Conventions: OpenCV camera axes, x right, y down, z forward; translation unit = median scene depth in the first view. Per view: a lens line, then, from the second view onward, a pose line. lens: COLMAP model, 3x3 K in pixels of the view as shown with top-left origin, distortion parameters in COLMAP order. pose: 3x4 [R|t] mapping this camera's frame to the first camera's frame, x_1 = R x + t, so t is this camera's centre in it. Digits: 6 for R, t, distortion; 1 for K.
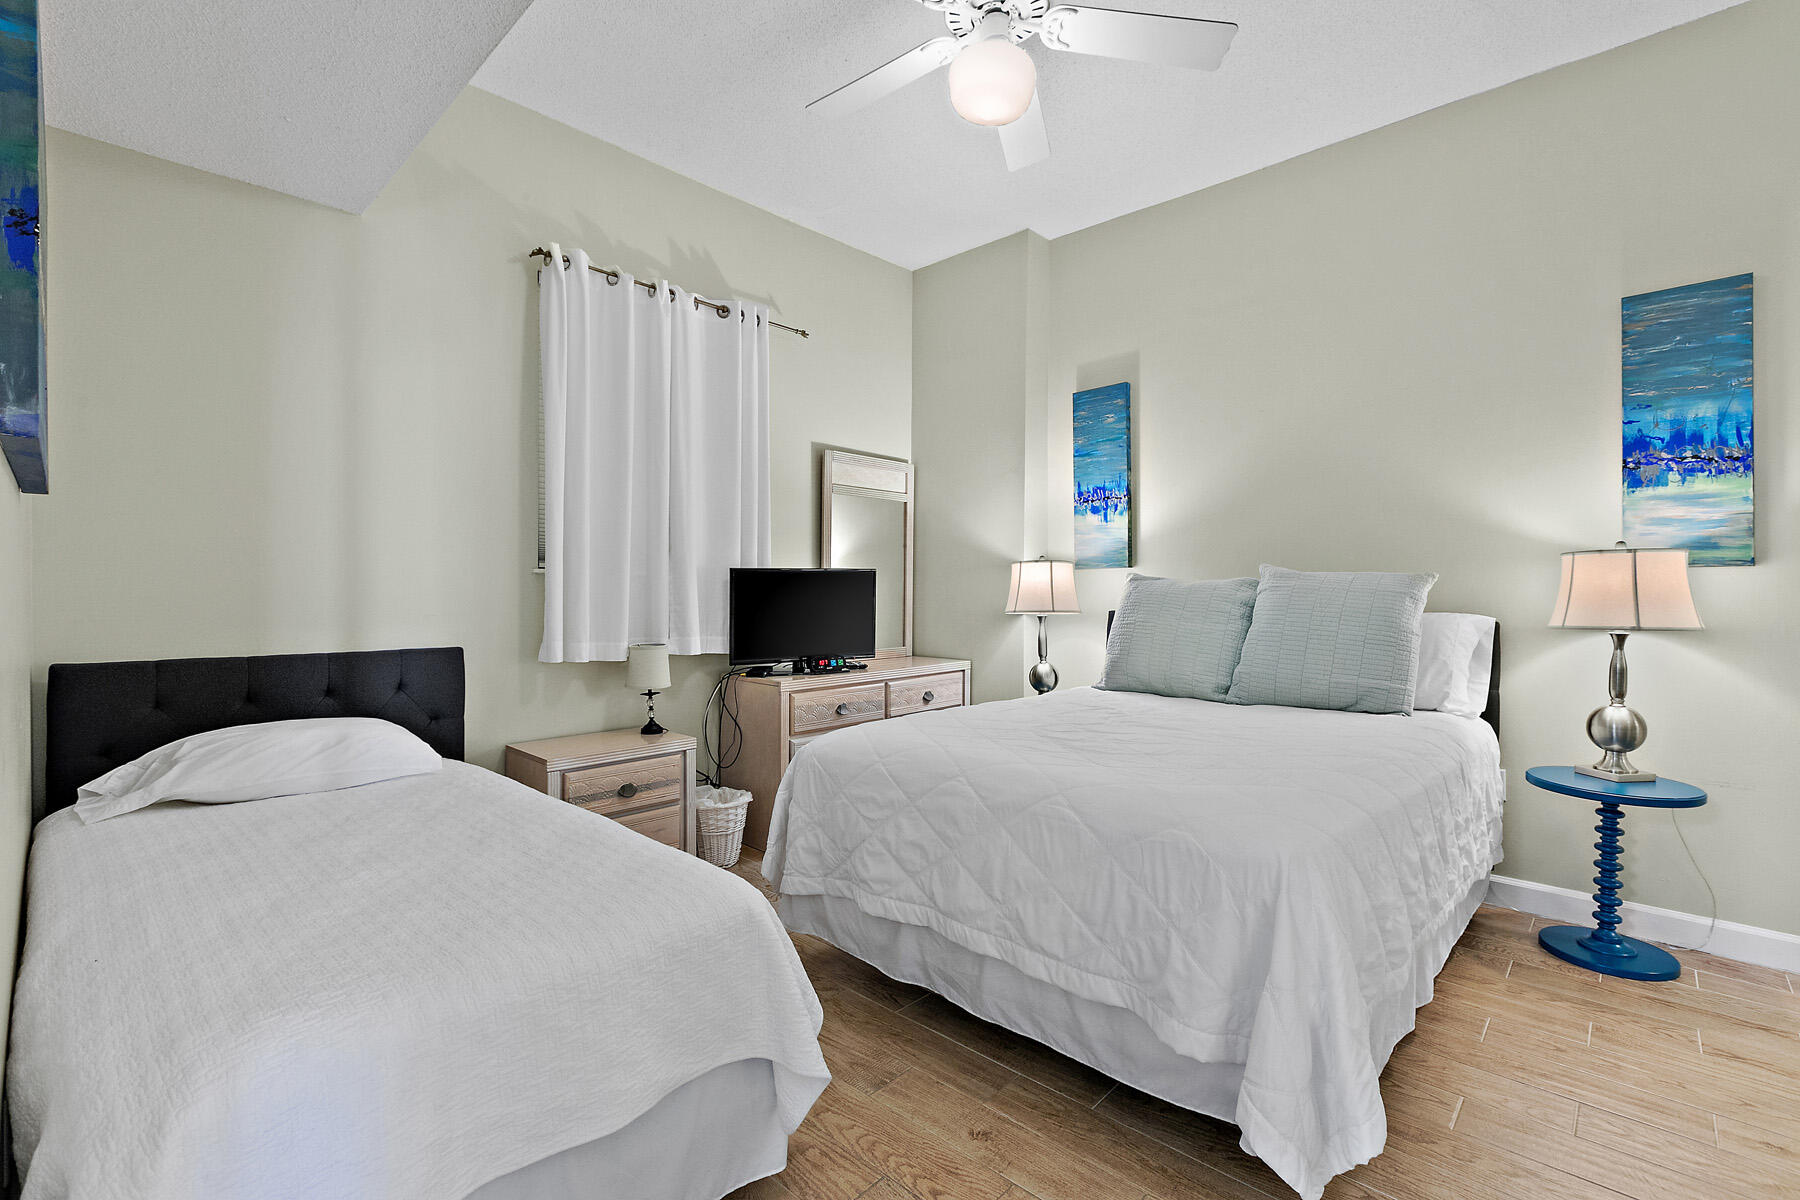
lens RADIAL K [[814.4, 0, 903.7], [0, 814.4, 596.3], [0, 0, 1]] dist [-0.000762, -0.000541]
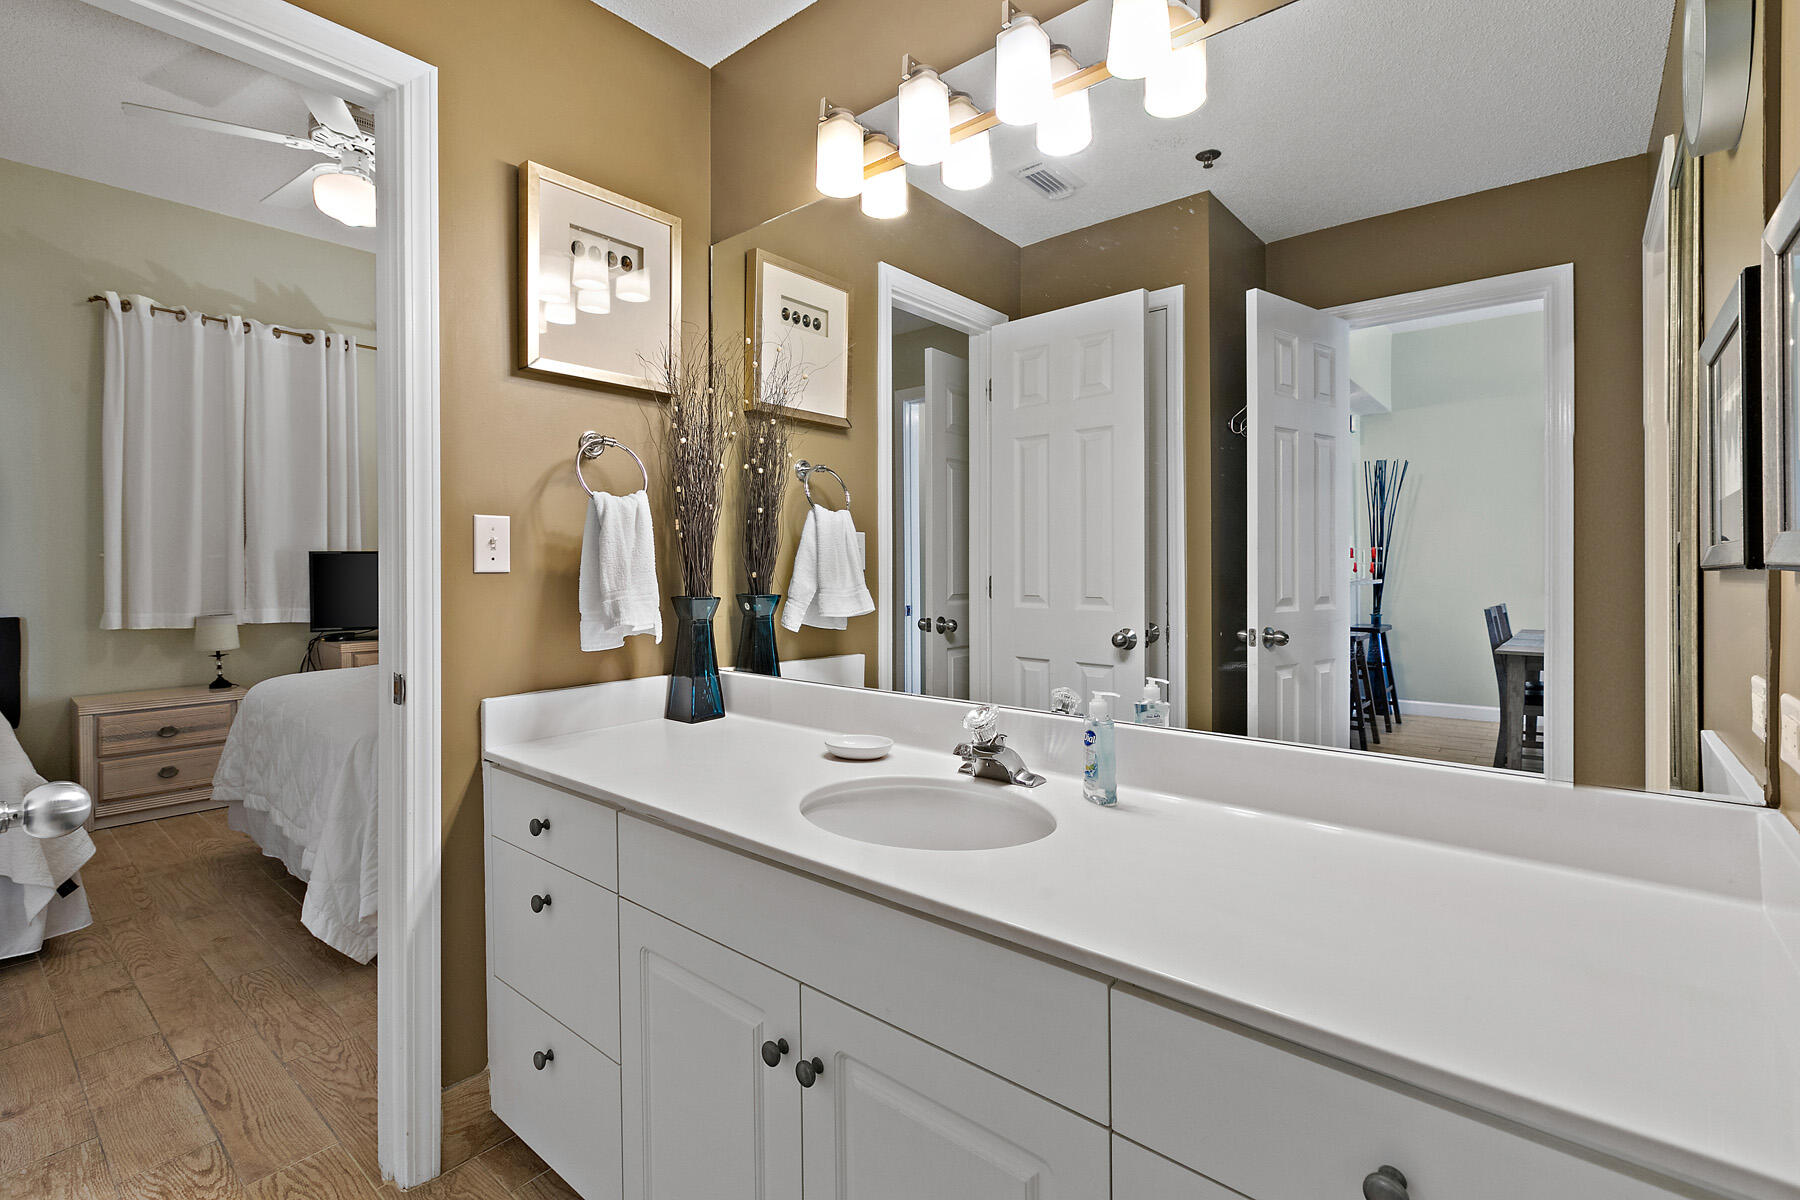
lens RADIAL K [[814.4, 0, 873.7], [0, 814.4, 565.6], [0, 0, 1]] dist [-0.000762, -0.000541]
pose [[0.998171, -0.005248, 0.060224, 0.594403], [0.005726, 0.999953, -0.007777, 0.000365], [-0.060180, 0.008108, 0.998155, -0.275584]]
